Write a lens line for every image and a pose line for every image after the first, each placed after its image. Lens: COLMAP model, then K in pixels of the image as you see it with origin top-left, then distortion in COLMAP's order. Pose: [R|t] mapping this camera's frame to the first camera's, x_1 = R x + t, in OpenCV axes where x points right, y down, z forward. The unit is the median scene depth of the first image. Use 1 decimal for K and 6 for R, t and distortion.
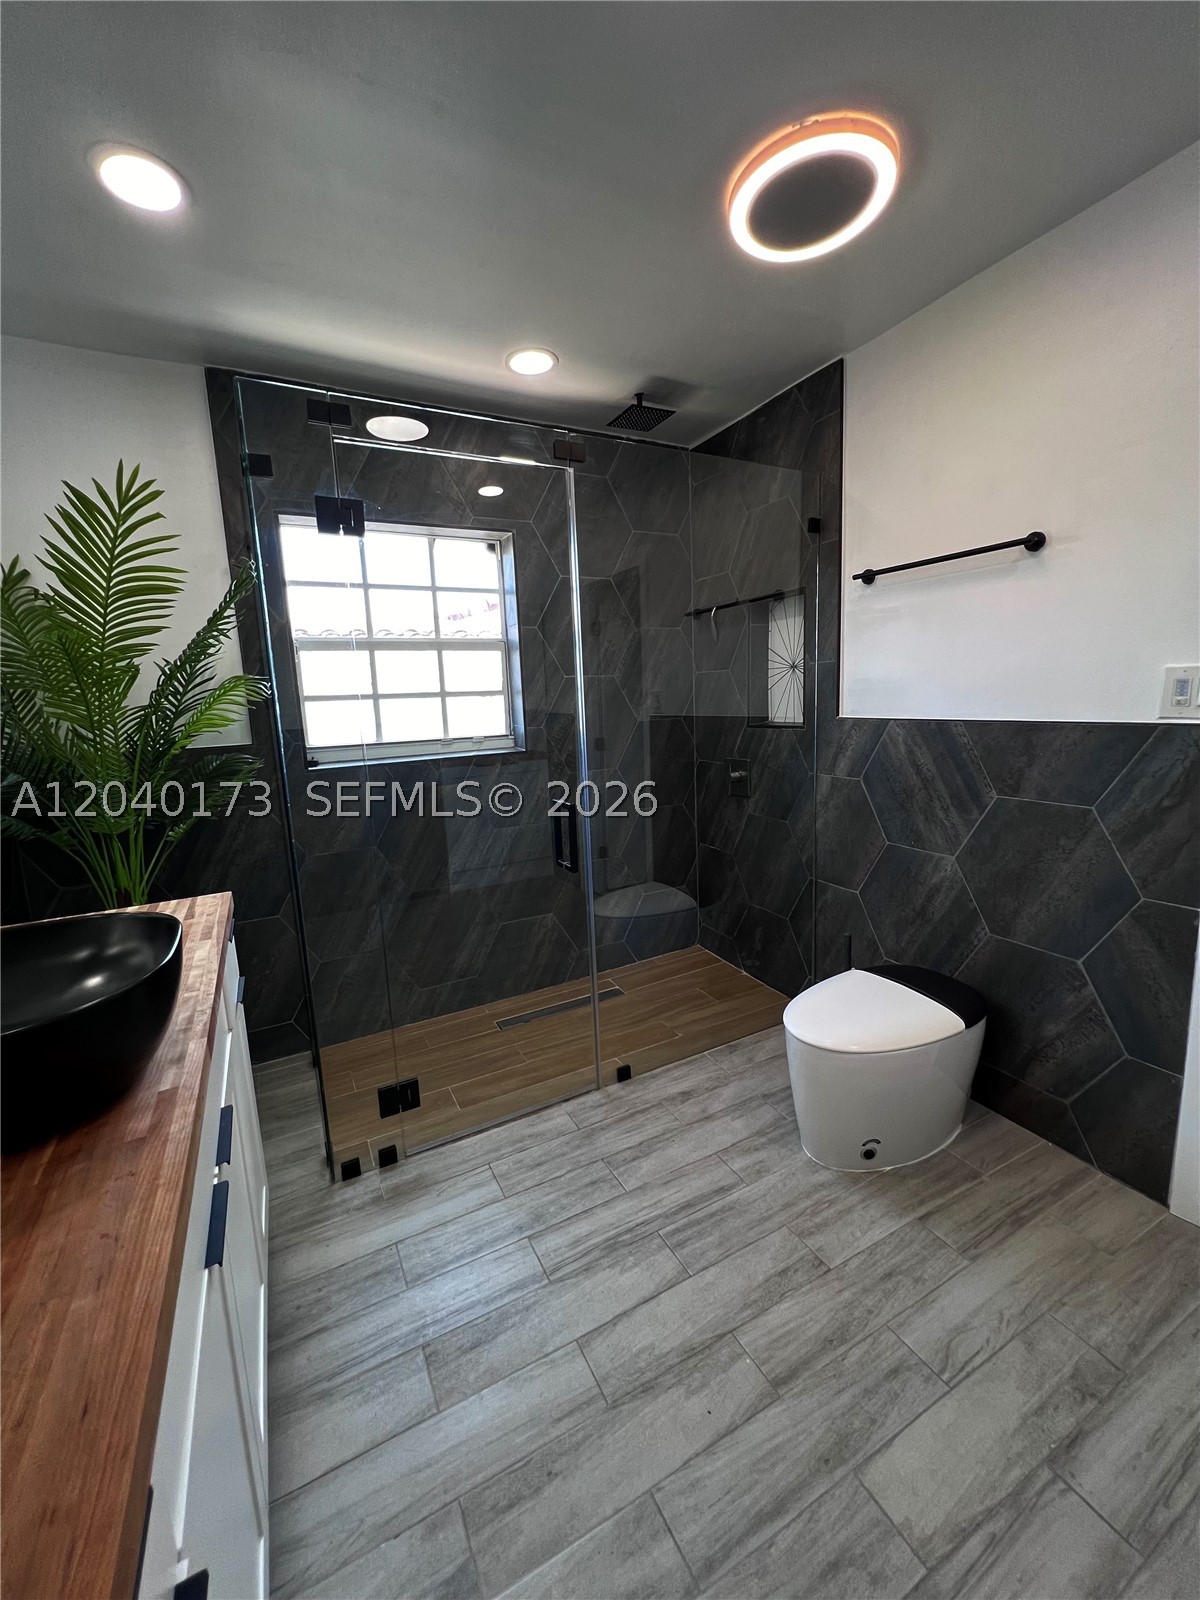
lens RADIAL K [[640.2, 0, 598.5], [0, 640.2, 800.9], [0, 0, 1]] dist [-0.003276, 0.001492]
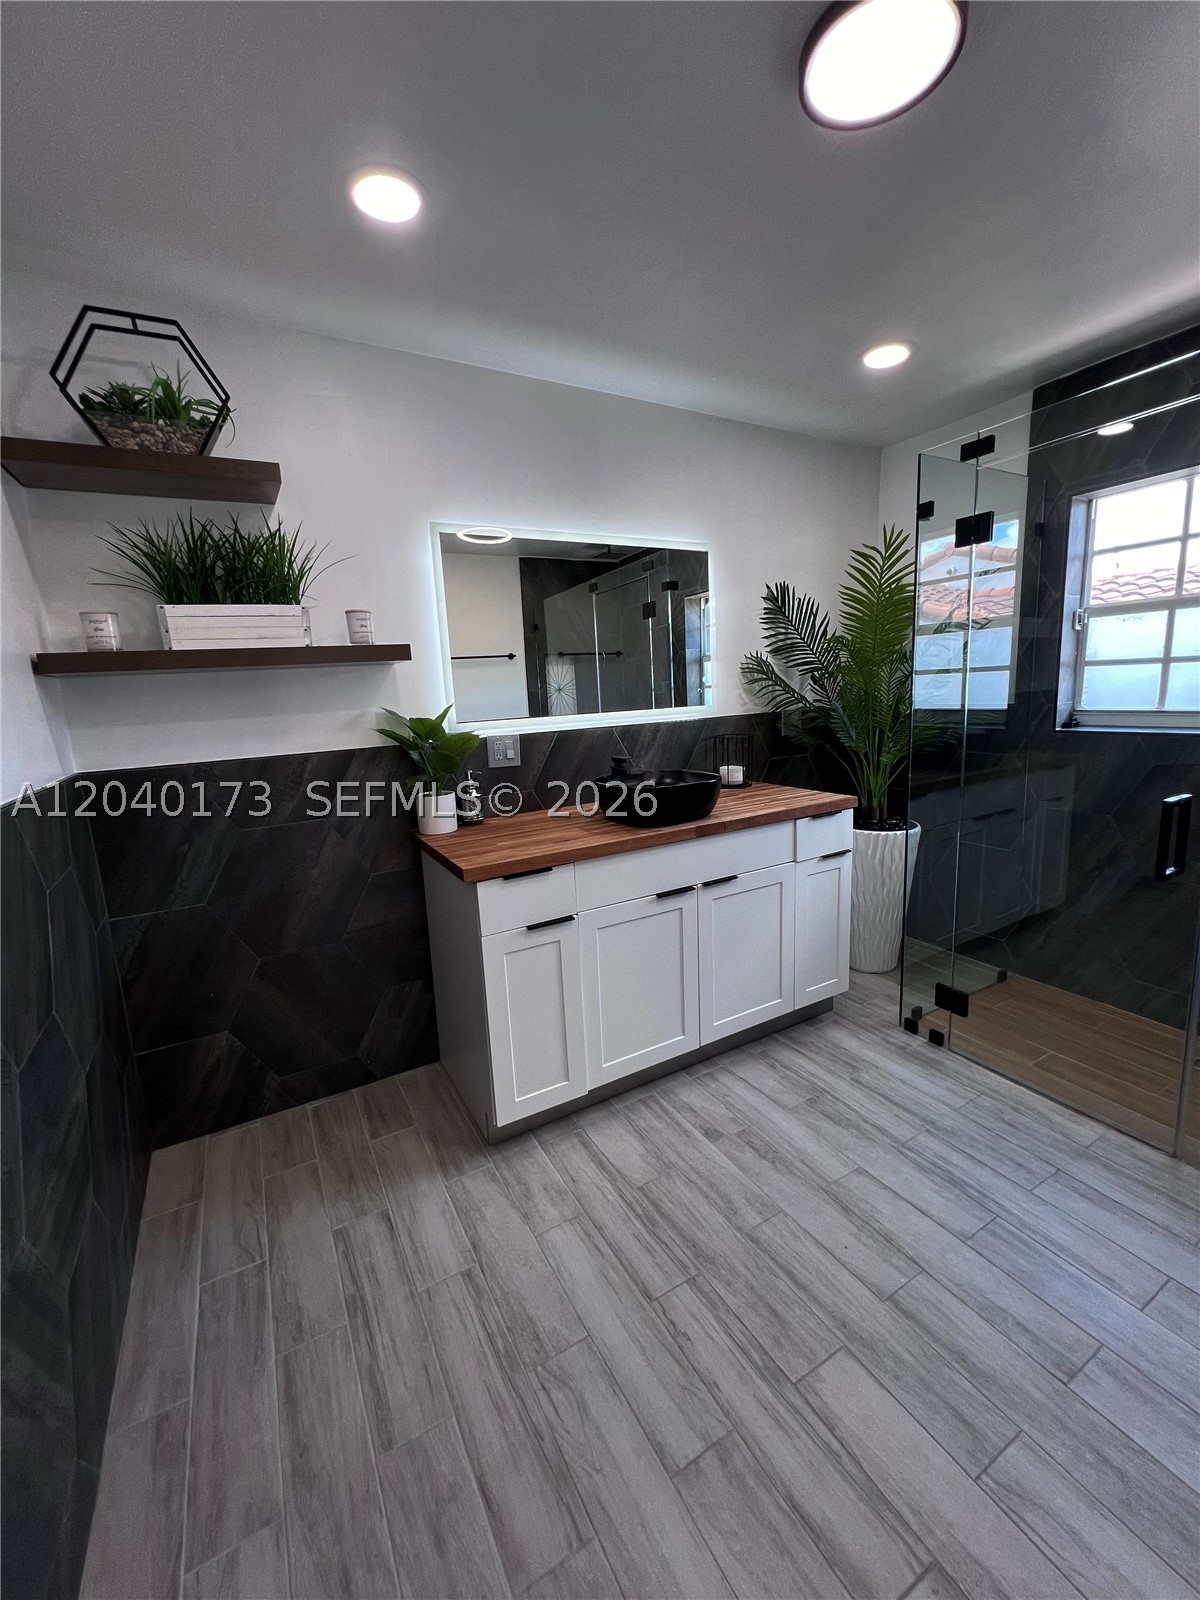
lens RADIAL K [[640.2, 0, 600.3], [0, 640.2, 799.7], [0, 0, 1]] dist [-0.003276, 0.001492]
pose [[0.041775, 0.214614, -0.975805, 0.975003], [-0.116691, 0.971022, 0.208567, -0.112076], [0.992289, 0.105155, 0.065608, 0.256658]]
